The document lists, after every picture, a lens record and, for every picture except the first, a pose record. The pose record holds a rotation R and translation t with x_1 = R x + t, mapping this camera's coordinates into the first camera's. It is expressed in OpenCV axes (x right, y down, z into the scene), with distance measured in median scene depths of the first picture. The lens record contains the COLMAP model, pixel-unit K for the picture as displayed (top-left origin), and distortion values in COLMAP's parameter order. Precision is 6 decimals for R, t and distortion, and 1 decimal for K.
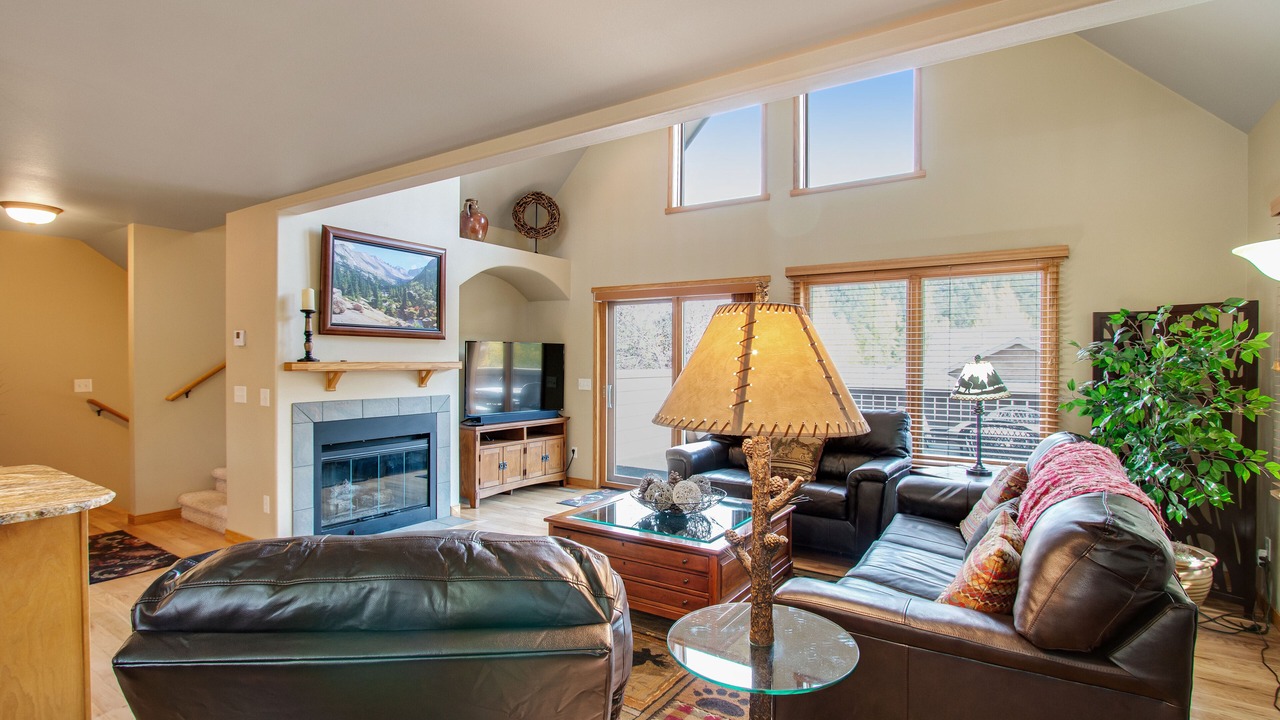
lens RADIAL K [[600.5, 0, 636.5], [0, 600.5, 358.7], [0, 0, 1]] dist [-0.020635, 0.004904]
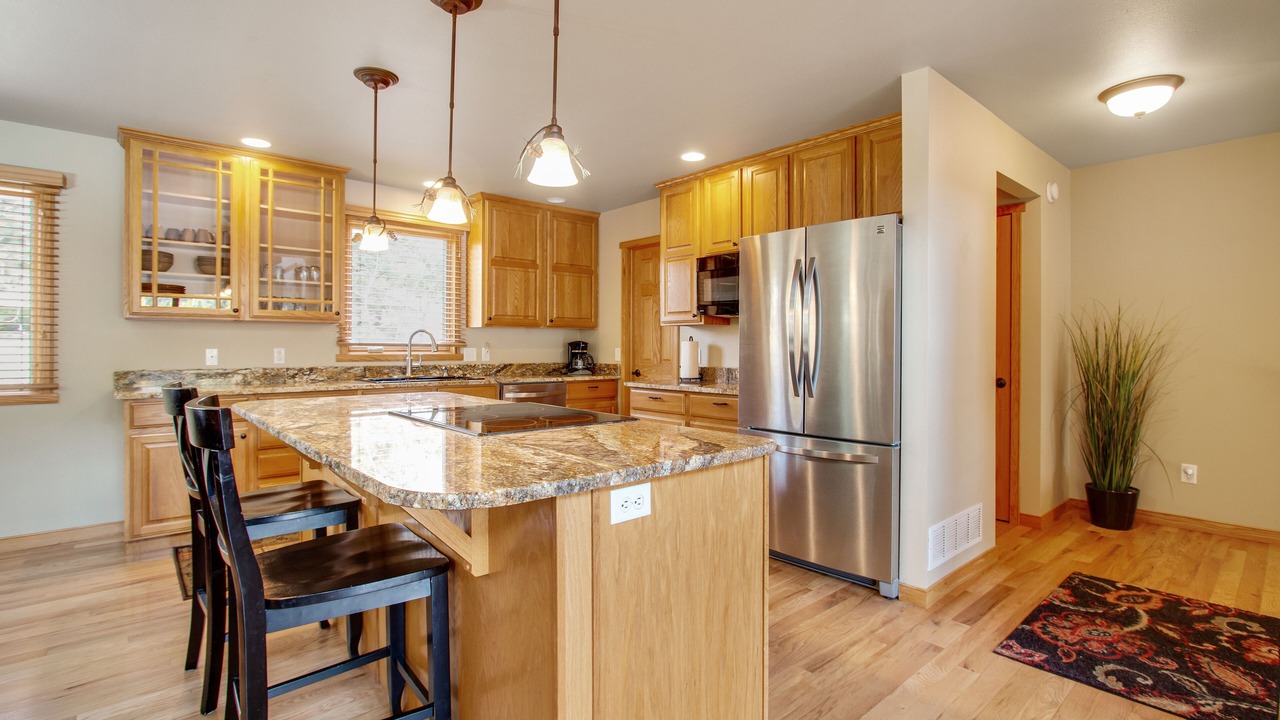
lens RADIAL K [[600.5, 0, 632.3], [0, 600.5, 357.4], [0, 0, 1]] dist [-0.020635, 0.004904]
pose [[-0.282016, 0.008830, -0.959369, -0.206416], [0.001681, 0.999961, 0.008709, 0.047089], [0.959408, 0.000844, -0.282019, 0.662995]]
